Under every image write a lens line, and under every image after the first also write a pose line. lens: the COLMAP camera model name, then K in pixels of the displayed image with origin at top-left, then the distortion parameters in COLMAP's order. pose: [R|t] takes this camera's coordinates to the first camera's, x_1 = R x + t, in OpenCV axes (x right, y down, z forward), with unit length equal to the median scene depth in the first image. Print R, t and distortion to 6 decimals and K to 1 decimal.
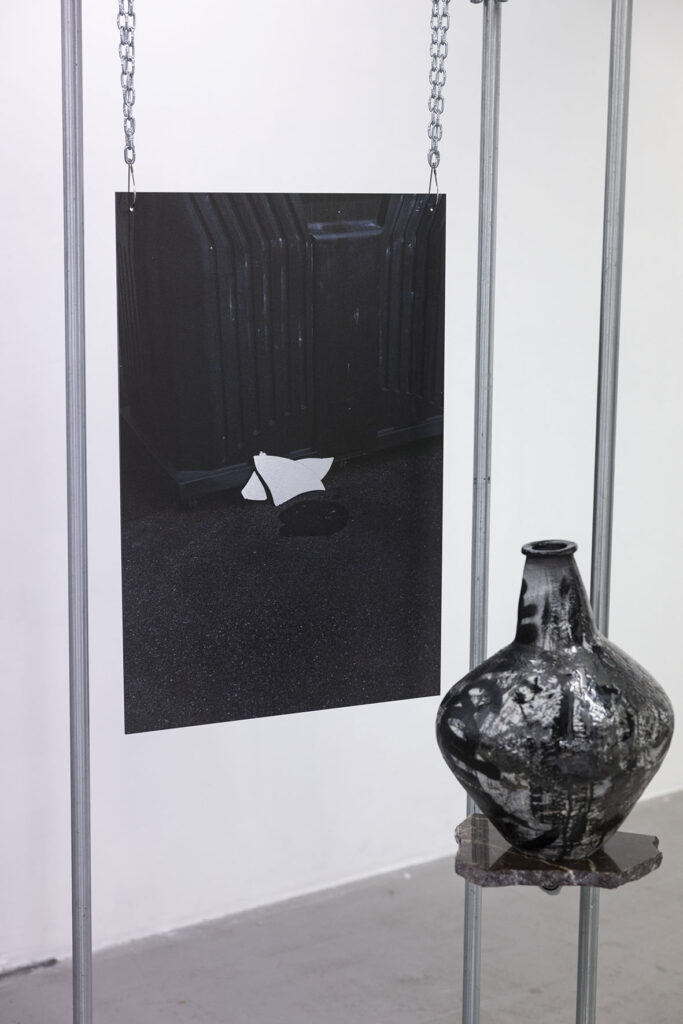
lens RADIAL K [[1528.5, 0, 372.6], [0, 1528.5, 545.4], [0, 0, 1]] dist [0.006799, 0.000000]
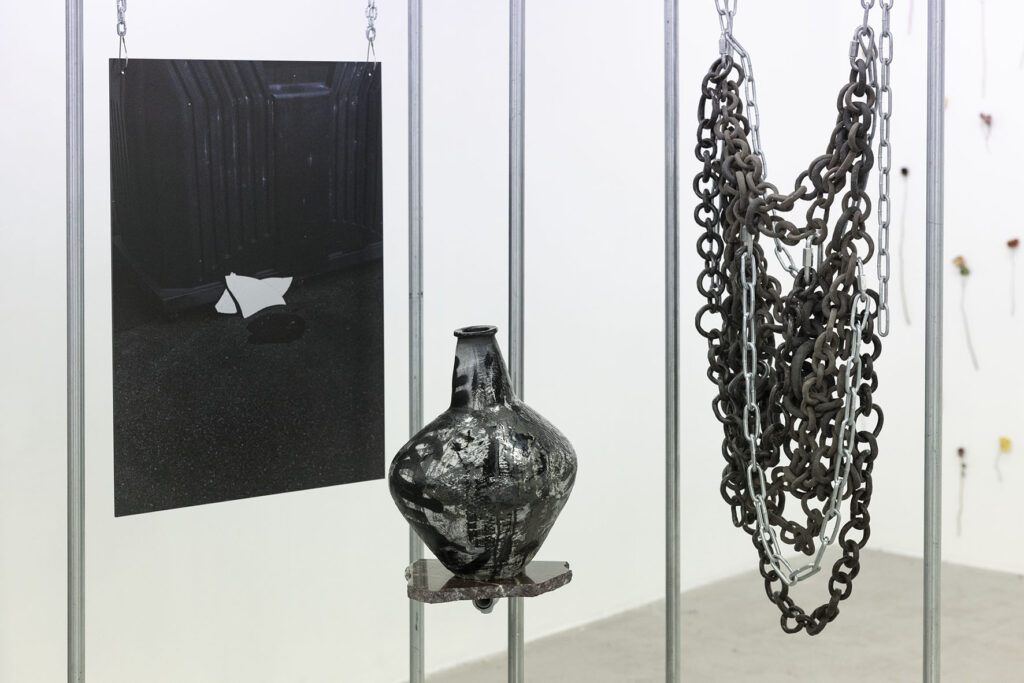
lens RADIAL K [[2007.2, 0, 512.4], [0, 2007.2, 340.1], [0, 0, 1]] dist [0.032966, 0.000000]
pose [[0.988296, -0.015687, 0.151742, -0.096915], [0.033440, 0.992784, -0.115159, 0.182731], [-0.148840, 0.118886, 0.981689, -0.578642]]
